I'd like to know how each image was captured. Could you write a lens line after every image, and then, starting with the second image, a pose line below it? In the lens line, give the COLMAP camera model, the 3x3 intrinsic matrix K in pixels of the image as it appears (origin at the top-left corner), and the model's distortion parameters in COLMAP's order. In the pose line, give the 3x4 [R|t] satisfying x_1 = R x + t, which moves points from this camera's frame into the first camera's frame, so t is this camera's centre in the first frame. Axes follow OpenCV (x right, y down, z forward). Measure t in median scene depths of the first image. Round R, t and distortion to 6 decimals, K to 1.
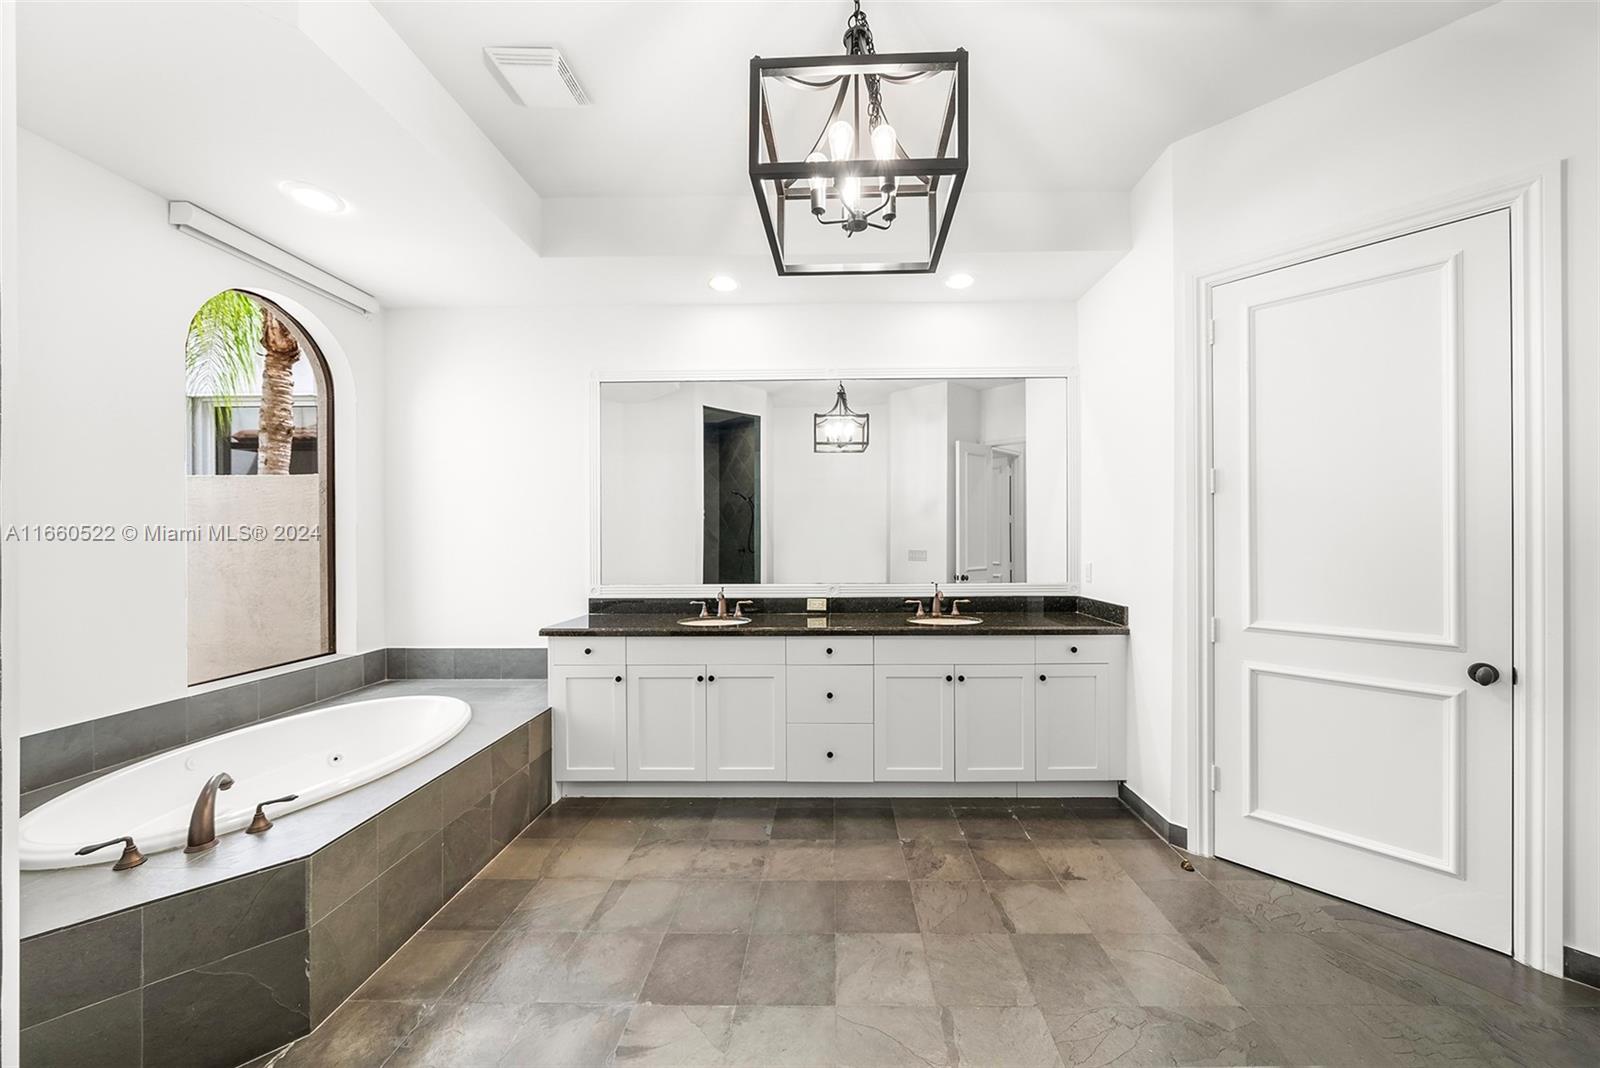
lens RADIAL K [[554.4, 0, 803.4], [0, 554.4, 535.9], [0, 0, 1]] dist [-0.004416, 0.000238]
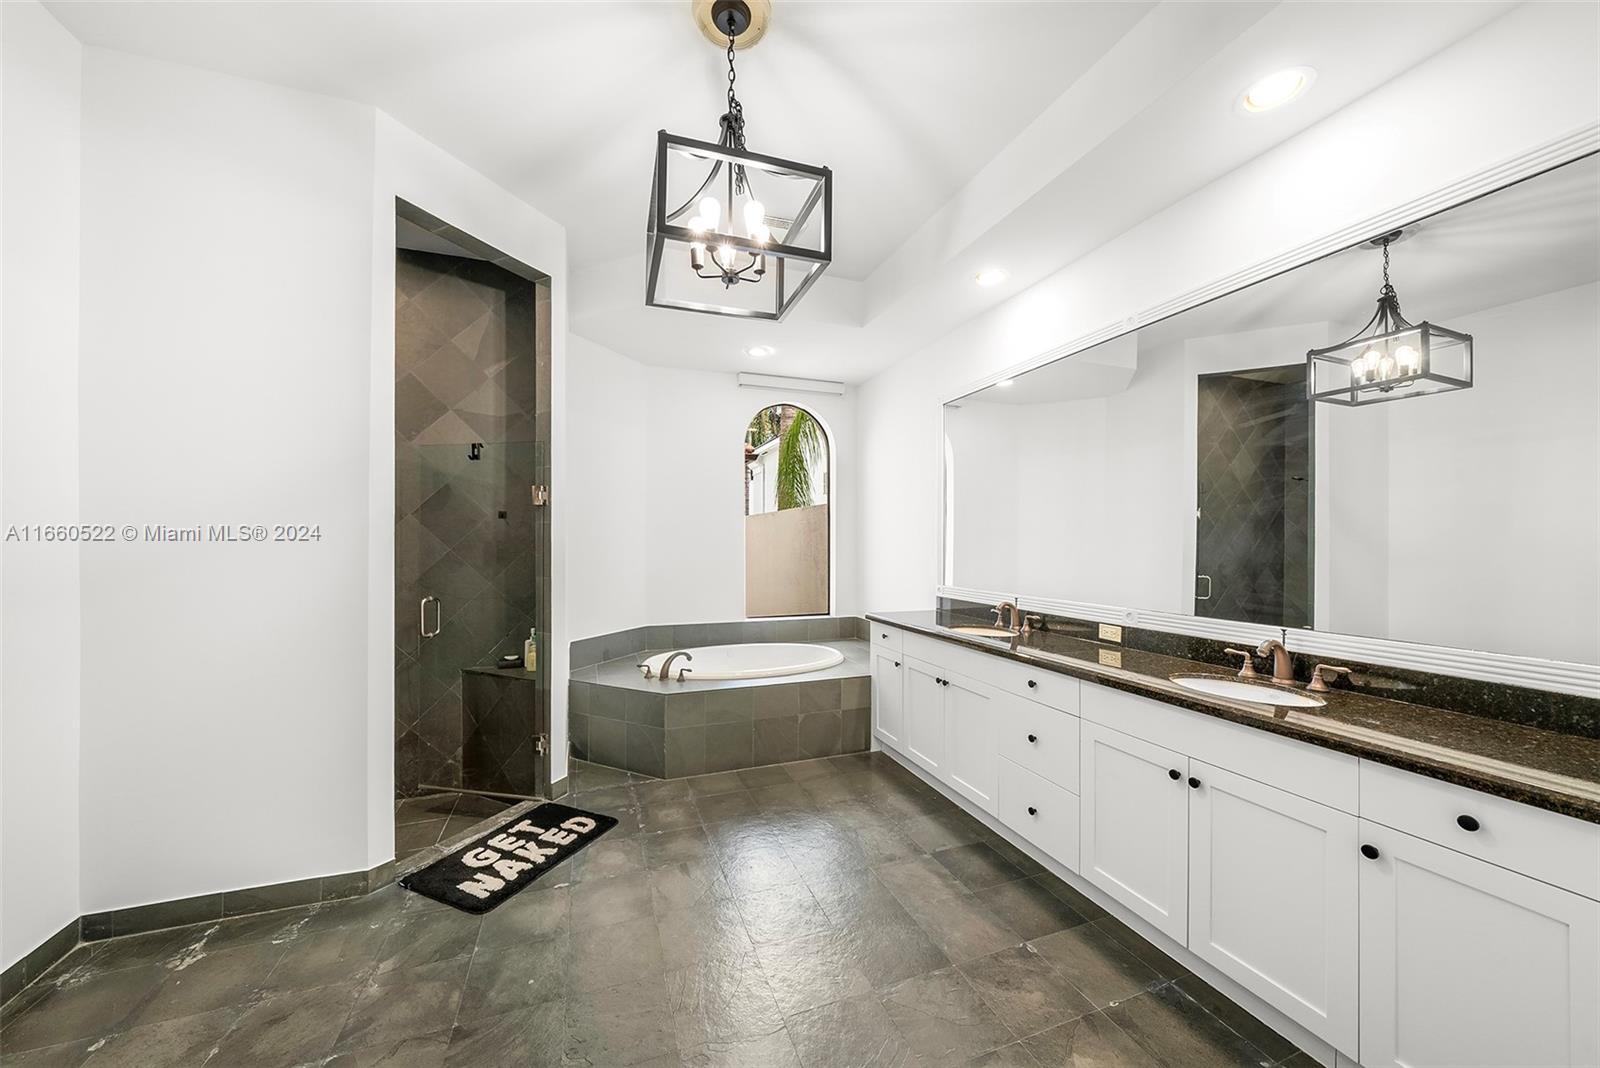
lens RADIAL K [[554.4, 0, 801.4], [0, 554.4, 537.3], [0, 0, 1]] dist [-0.004416, 0.000238]
pose [[0.372300, -0.002056, -0.928110, 0.679020], [-0.000410, 0.999997, -0.002380, -0.006969], [0.928112, 0.001266, 0.372298, 0.379346]]
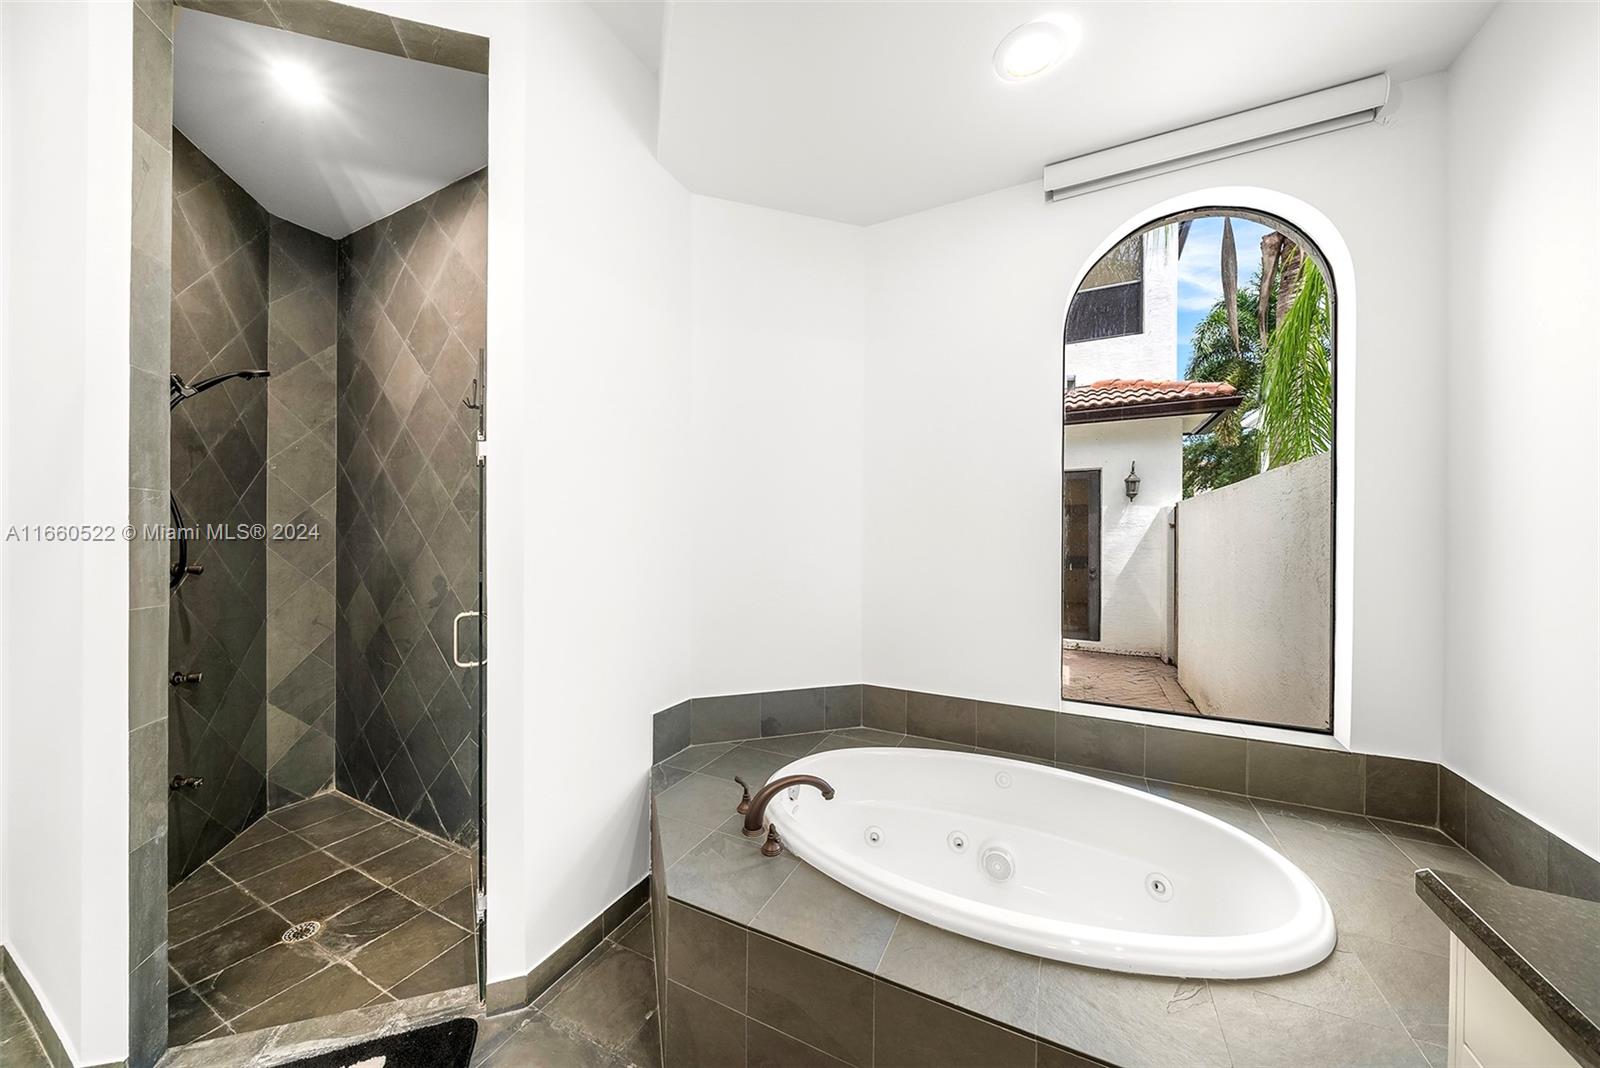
lens RADIAL K [[554.4, 0, 796.0], [0, 554.4, 531.6], [0, 0, 1]] dist [-0.004416, 0.000238]
pose [[-0.412122, -0.002132, -0.911126, -0.092250], [-0.003790, 0.999993, -0.000626, -0.001910], [0.911121, 0.003195, -0.412127, 0.825041]]
